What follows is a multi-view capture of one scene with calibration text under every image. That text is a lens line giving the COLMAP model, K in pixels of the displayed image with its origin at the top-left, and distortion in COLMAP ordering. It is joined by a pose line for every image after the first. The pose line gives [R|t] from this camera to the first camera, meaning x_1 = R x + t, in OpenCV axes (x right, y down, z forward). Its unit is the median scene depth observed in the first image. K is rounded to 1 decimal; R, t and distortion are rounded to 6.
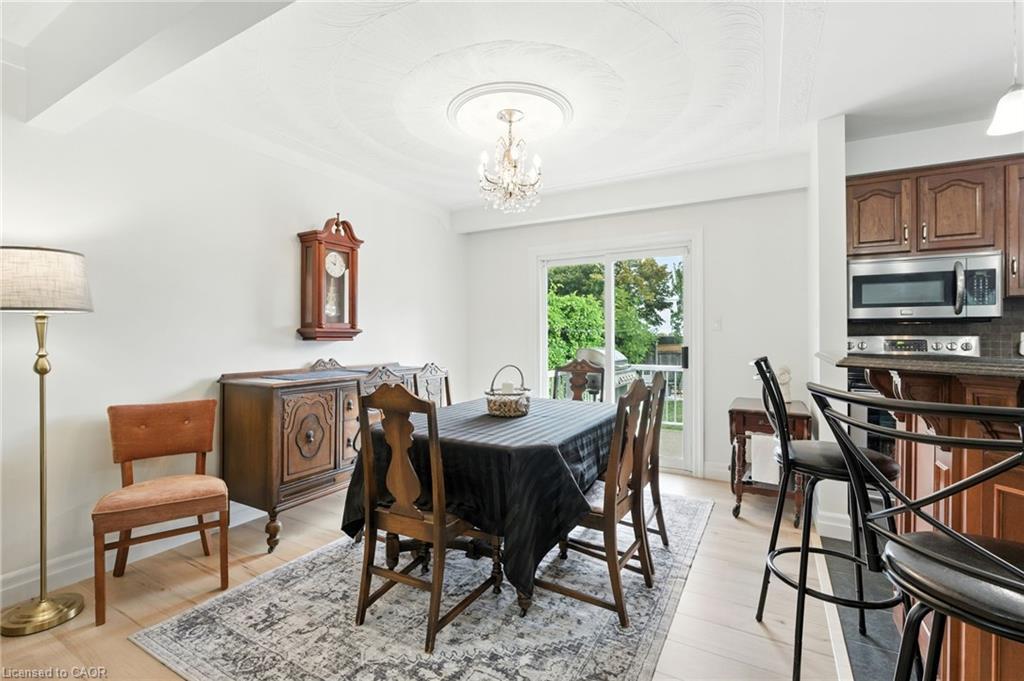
lens RADIAL K [[444.1, 0, 521.1], [0, 444.1, 344.3], [0, 0, 1]] dist [-0.014331, -0.000178]
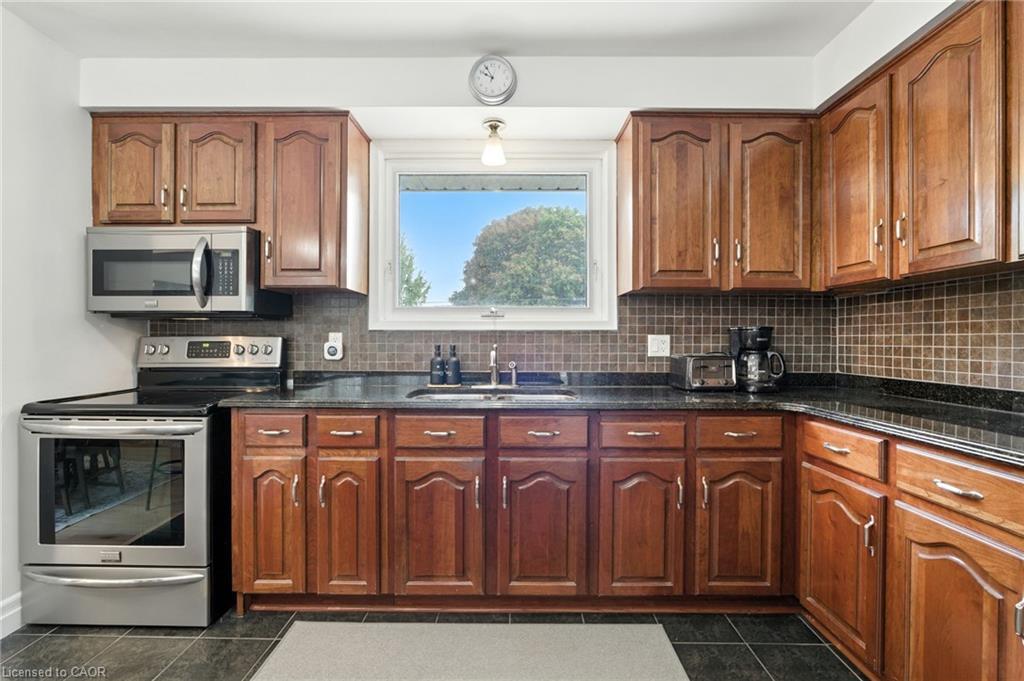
lens RADIAL K [[444.1, 0, 510.1], [0, 444.1, 344.0], [0, 0, 1]] dist [-0.014331, -0.000178]
pose [[0.882910, 0.006154, 0.469503, 1.106709], [-0.002278, 0.999958, -0.008823, 0.000849], [-0.469537, 0.006721, 0.882887, 0.080394]]
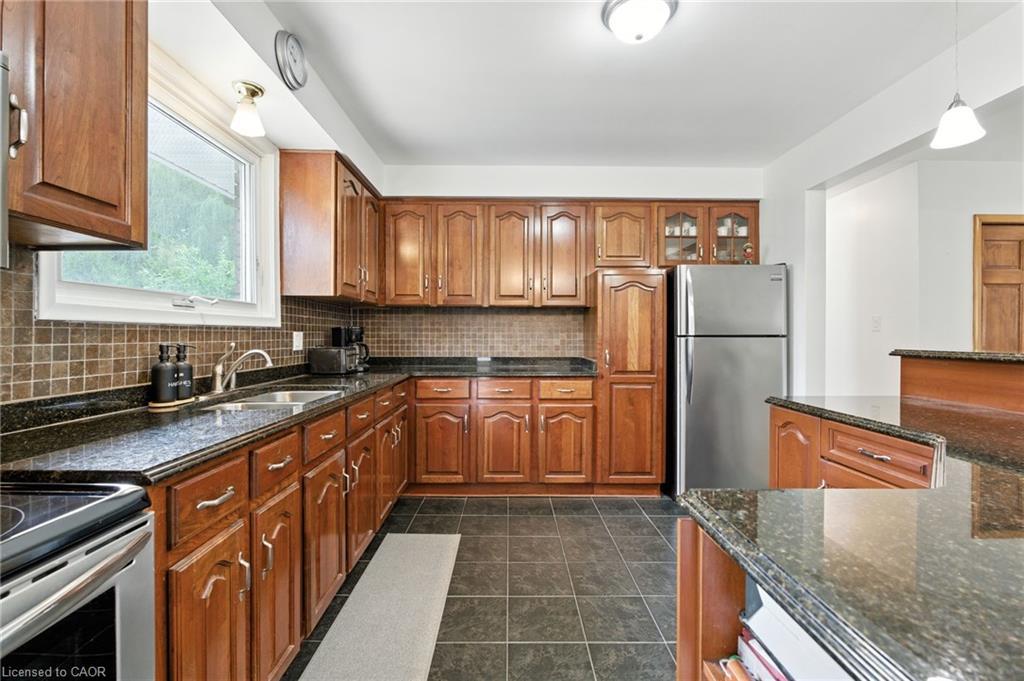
lens RADIAL K [[444.1, 0, 520.6], [0, 444.1, 338.1], [0, 0, 1]] dist [-0.014331, -0.000178]
pose [[-0.496452, 0.000059, 0.868064, 0.631300], [0.013038, 0.999888, 0.007389, -0.011892], [-0.867966, 0.014986, -0.496397, 0.801744]]
